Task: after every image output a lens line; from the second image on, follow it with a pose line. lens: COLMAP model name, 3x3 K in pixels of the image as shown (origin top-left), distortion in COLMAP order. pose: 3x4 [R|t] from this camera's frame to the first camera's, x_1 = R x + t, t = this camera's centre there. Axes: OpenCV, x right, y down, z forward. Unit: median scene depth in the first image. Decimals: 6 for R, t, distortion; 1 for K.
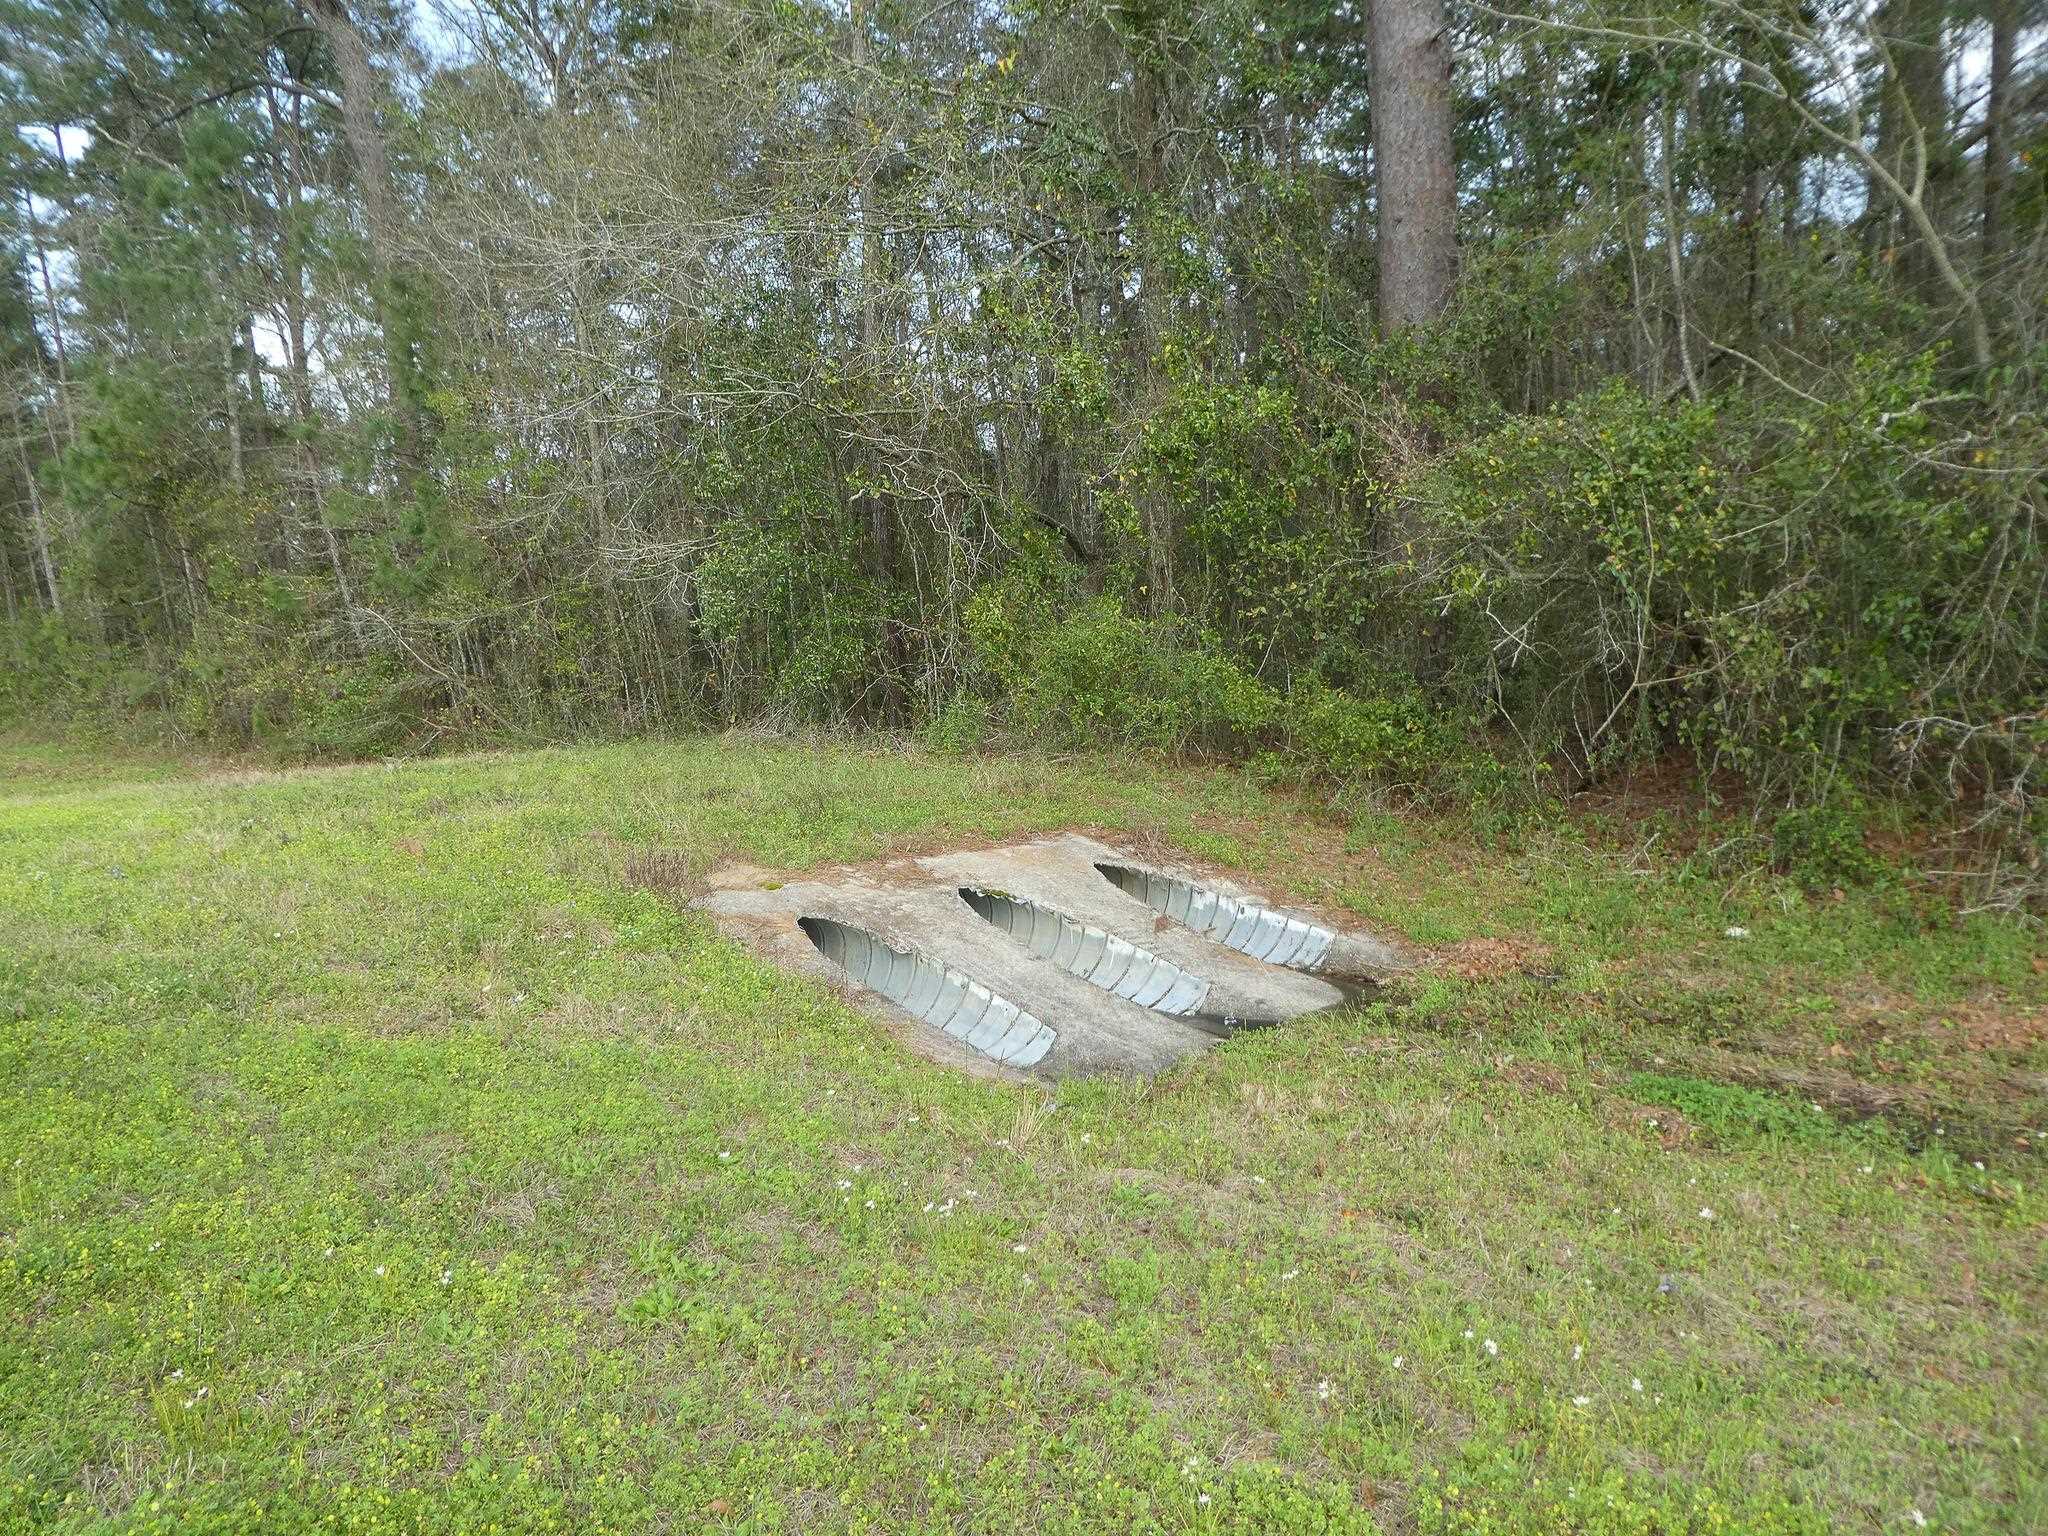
lens RADIAL K [[1520.4, 0, 1025.6], [0, 1520.4, 746.8], [0, 0, 1]] dist [-0.032857, 0.010379]
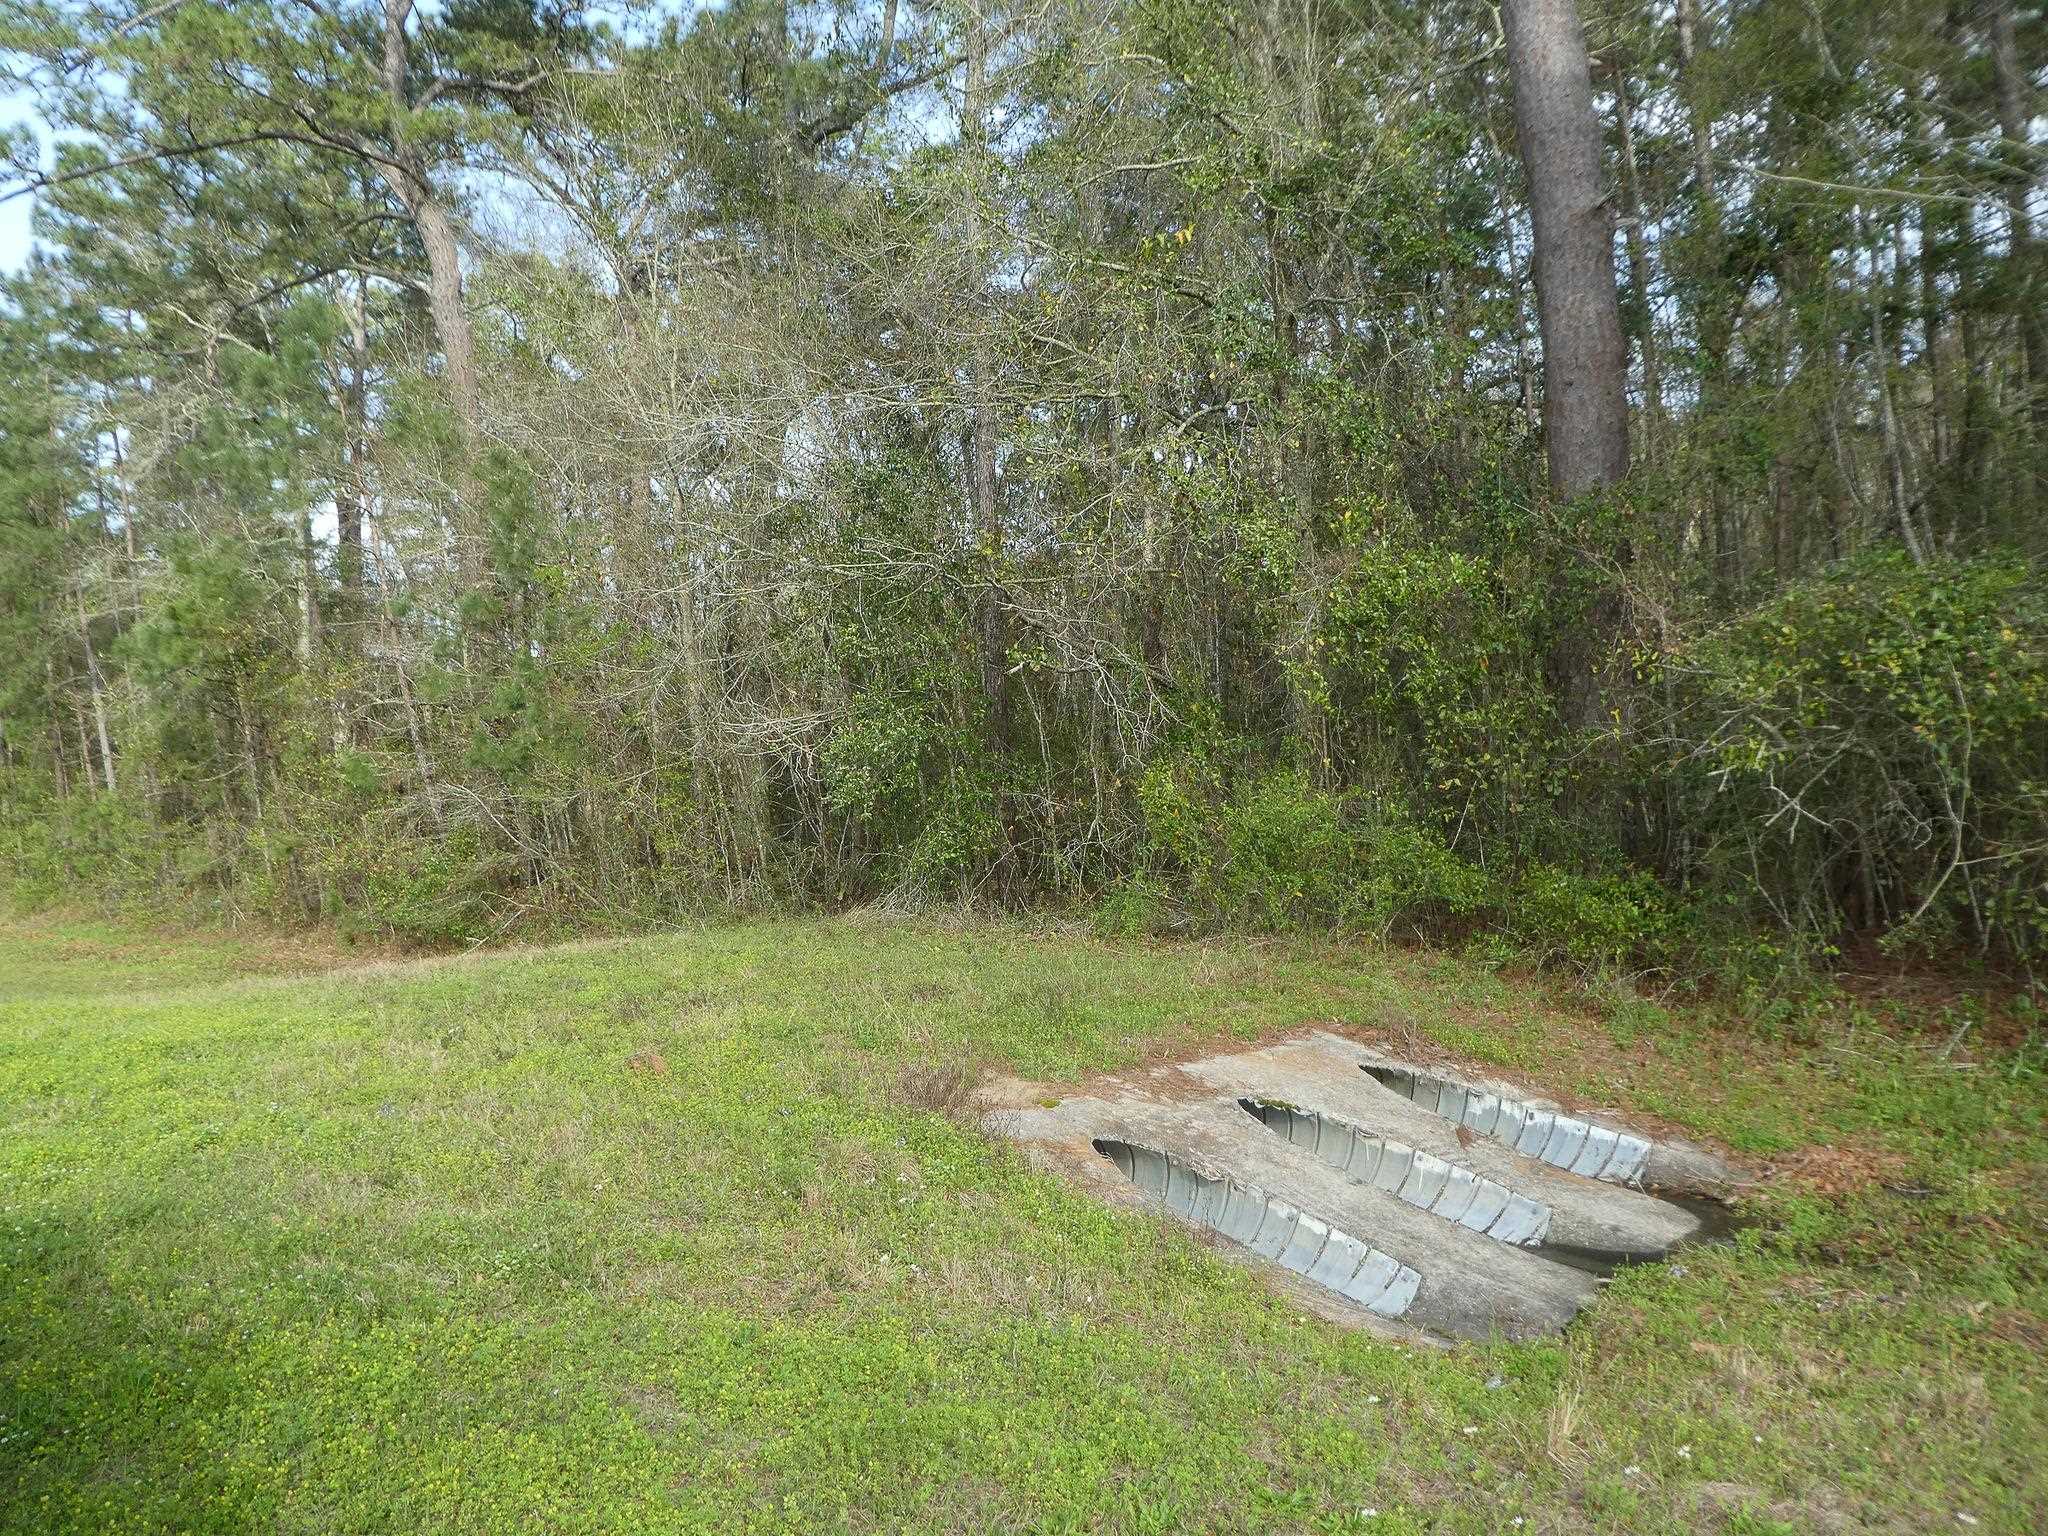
lens RADIAL K [[1520.4, 0, 1025.6], [0, 1520.4, 746.8], [0, 0, 1]] dist [-0.032857, 0.010379]
pose [[0.999870, -0.014816, -0.006318, -0.147252], [0.014075, 0.994434, -0.104416, -0.021972], [0.007830, 0.104314, 0.994514, 0.063182]]
